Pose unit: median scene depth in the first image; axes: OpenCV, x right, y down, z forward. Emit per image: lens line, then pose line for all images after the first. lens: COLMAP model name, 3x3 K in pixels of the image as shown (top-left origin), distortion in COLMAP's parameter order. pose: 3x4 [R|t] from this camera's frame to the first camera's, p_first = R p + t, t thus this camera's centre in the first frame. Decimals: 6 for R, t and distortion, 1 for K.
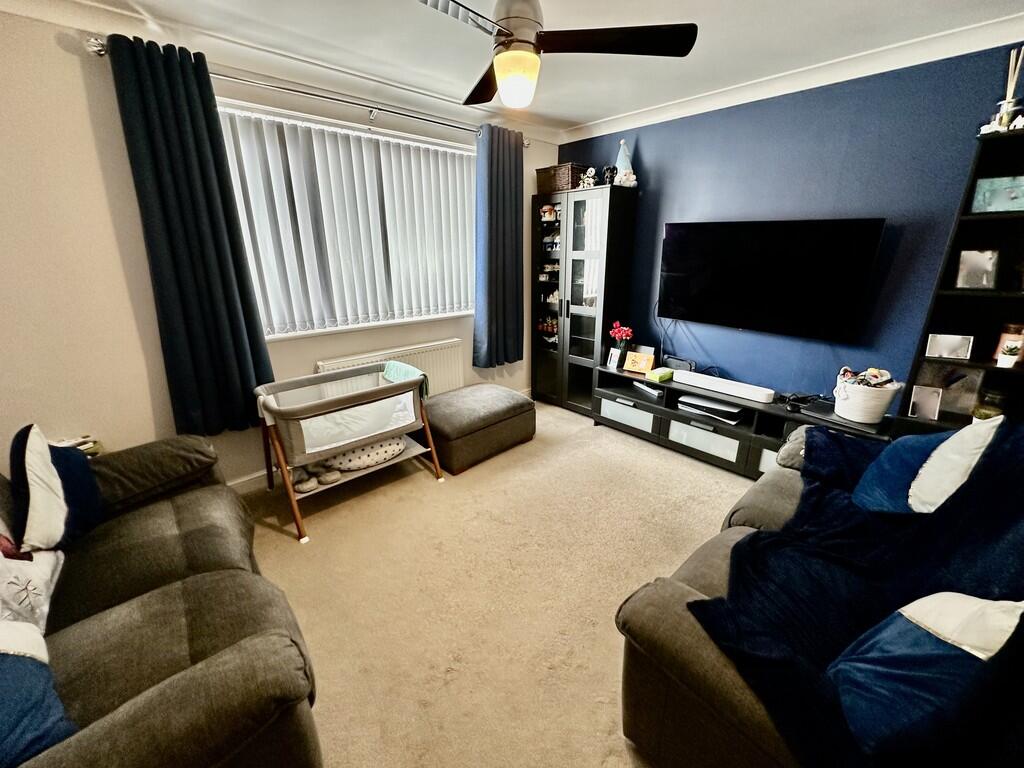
lens RADIAL K [[408.5, 0, 512.0], [0, 408.5, 384.0], [0, 0, 1]] dist [-0.002259, -0.000375]
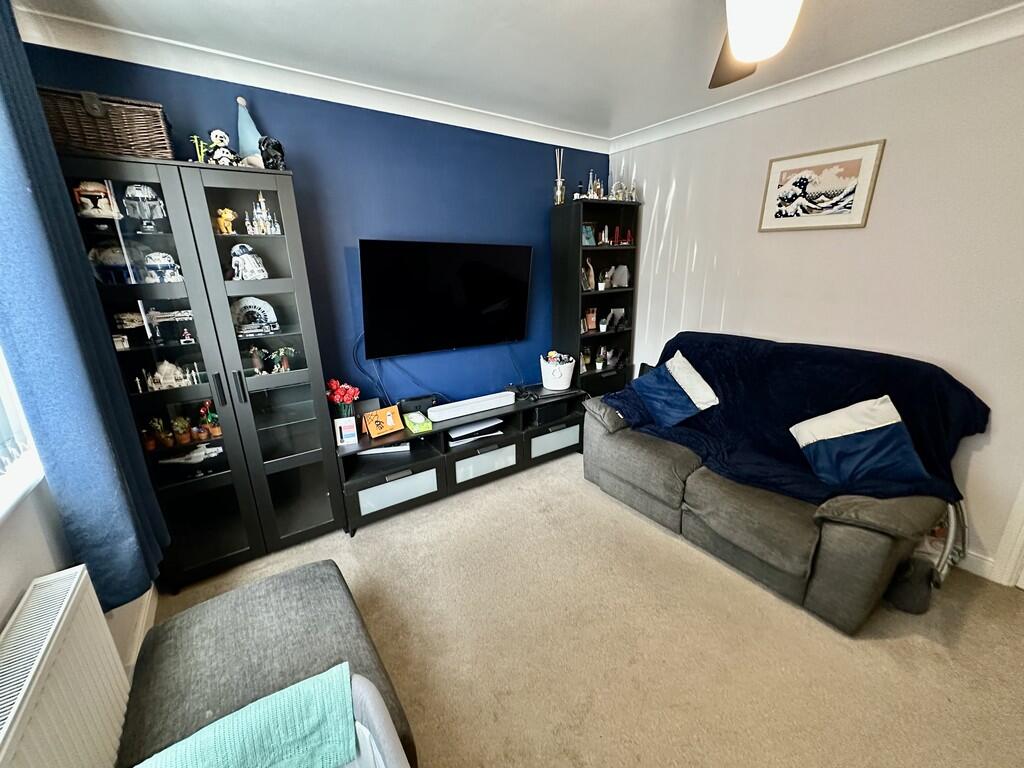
lens RADIAL K [[408.5, 0, 512.0], [0, 408.5, 384.0], [0, 0, 1]] dist [-0.002259, -0.000375]
pose [[0.135424, -0.276946, 0.951294, -0.356525], [0.330128, 0.917887, 0.220224, -0.204402], [-0.934171, 0.284225, 0.215732, 0.598397]]
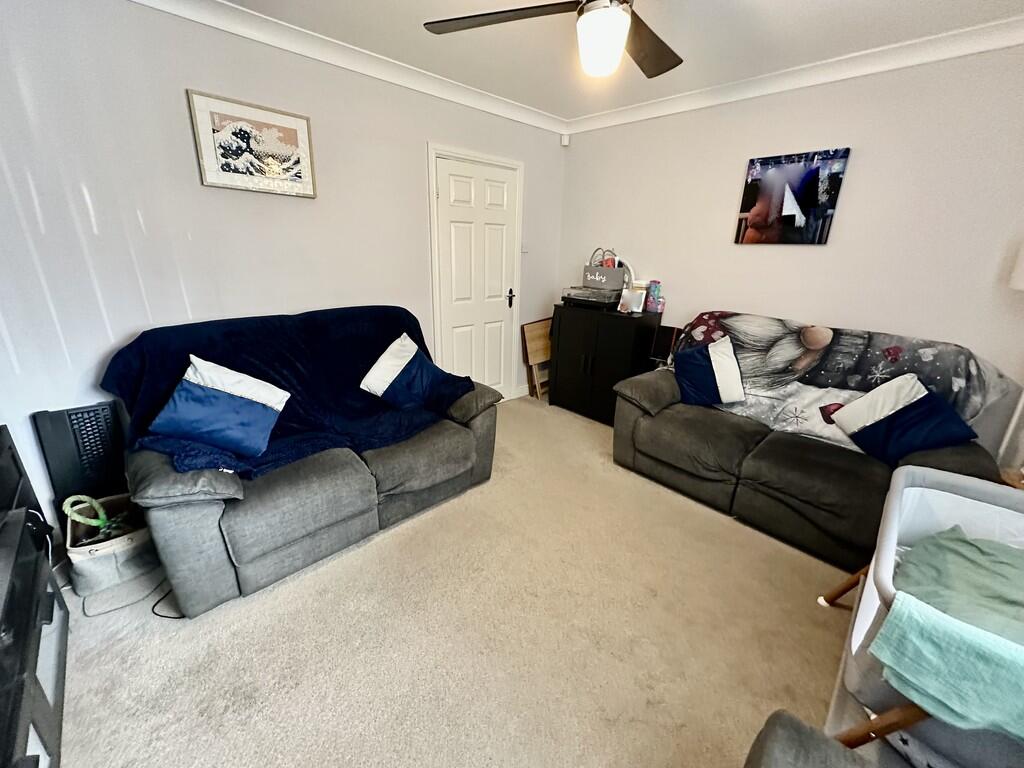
lens RADIAL K [[408.5, 0, 512.0], [0, 408.5, 384.0], [0, 0, 1]] dist [-0.002259, -0.000375]
pose [[-0.999043, -0.005892, -0.043329, 0.102360], [-0.030953, 0.795214, 0.605539, -0.293198], [0.030888, 0.606301, -0.794635, 0.931370]]
